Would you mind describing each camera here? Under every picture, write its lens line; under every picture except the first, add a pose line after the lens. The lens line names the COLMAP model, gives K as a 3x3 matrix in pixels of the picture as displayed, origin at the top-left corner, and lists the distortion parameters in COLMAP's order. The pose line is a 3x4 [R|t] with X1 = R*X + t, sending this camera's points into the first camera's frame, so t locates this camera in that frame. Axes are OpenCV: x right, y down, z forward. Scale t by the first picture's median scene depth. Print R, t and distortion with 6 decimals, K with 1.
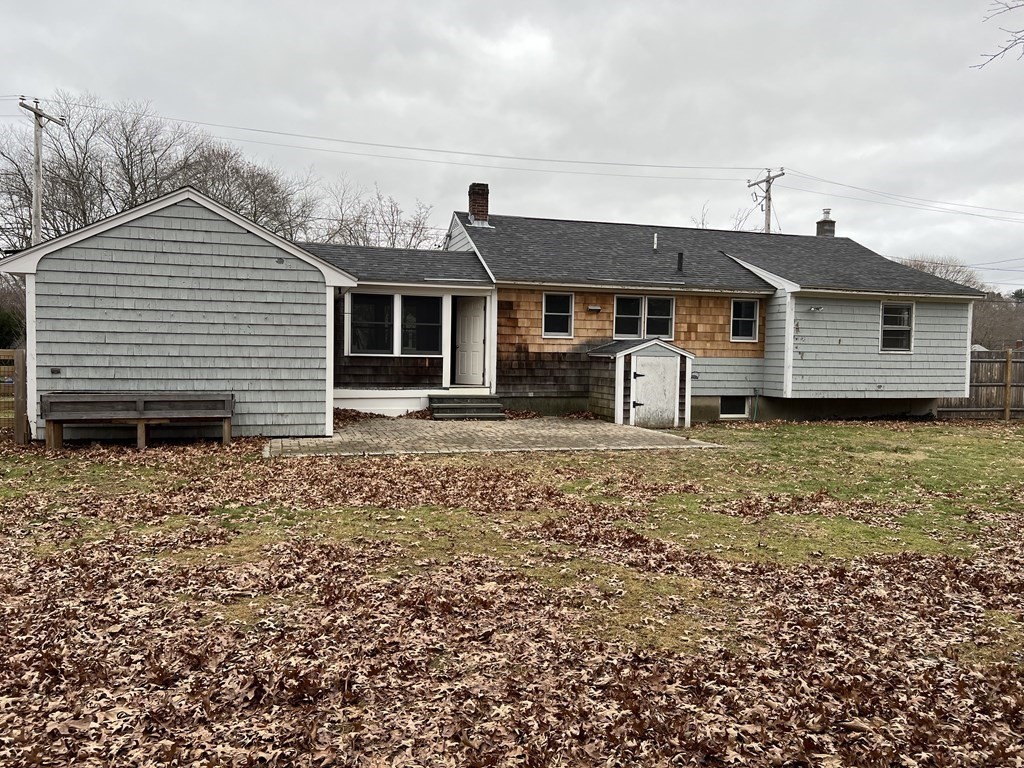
lens RADIAL K [[761.8, 0, 507.2], [0, 761.8, 380.7], [0, 0, 1]] dist [0.066768, -0.081693]
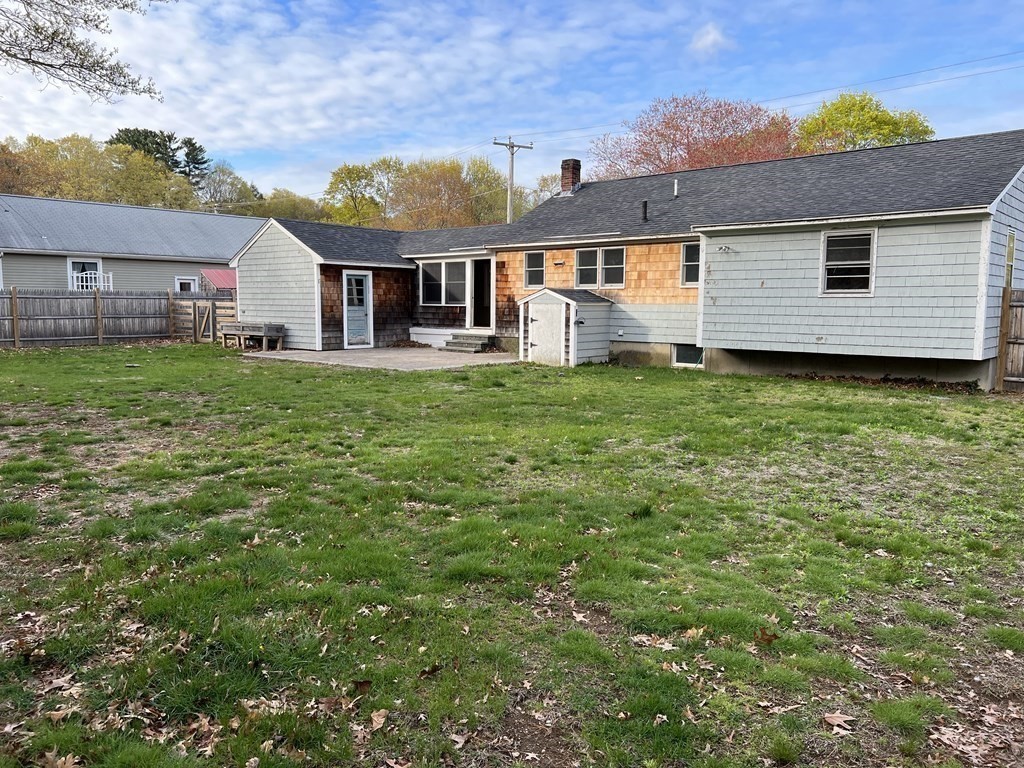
lens RADIAL K [[761.8, 0, 507.2], [0, 761.8, 380.7], [0, 0, 1]] dist [0.066768, -0.081693]
pose [[0.538295, 0.074075, -0.839495, 1.027290], [-0.027621, 0.997145, 0.070275, 0.004173], [0.842304, -0.014641, 0.538804, 0.305390]]
